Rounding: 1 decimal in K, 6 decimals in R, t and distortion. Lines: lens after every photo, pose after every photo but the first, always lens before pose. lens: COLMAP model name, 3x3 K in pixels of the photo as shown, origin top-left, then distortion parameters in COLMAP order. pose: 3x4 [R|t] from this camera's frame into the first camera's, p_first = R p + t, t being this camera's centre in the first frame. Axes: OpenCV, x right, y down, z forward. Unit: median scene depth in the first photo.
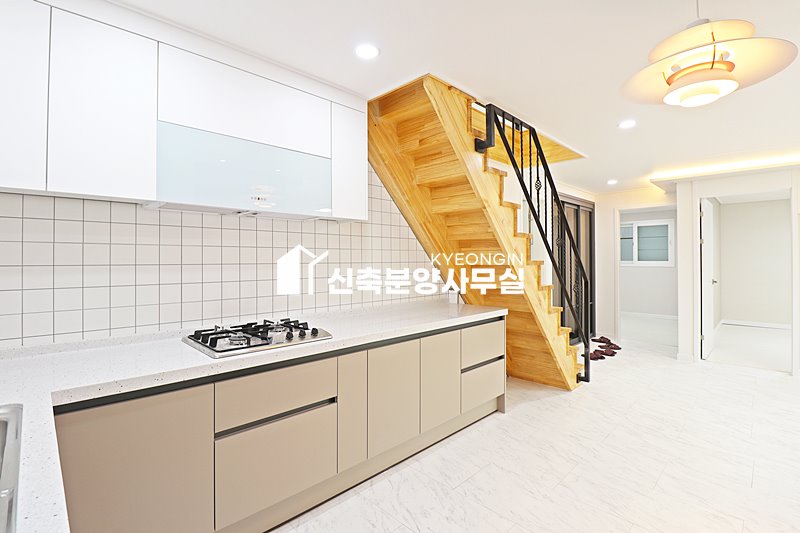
lens RADIAL K [[372.8, 0, 401.9], [0, 372.8, 258.6], [0, 0, 1]] dist [-0.000167, -0.013502]
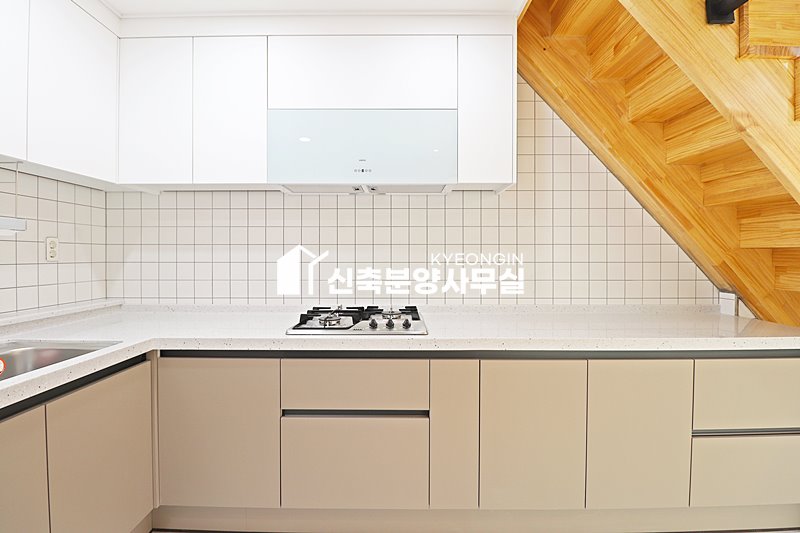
lens RADIAL K [[375.5, 0, 399.7], [0, 375.5, 261.3], [0, 0, 1]] dist [-0.009582, -0.000747]
pose [[0.710746, 0.013532, -0.703318, 0.232090], [0.000751, 0.999800, 0.019995, 0.030255], [0.703448, -0.014739, 0.710594, 0.286794]]
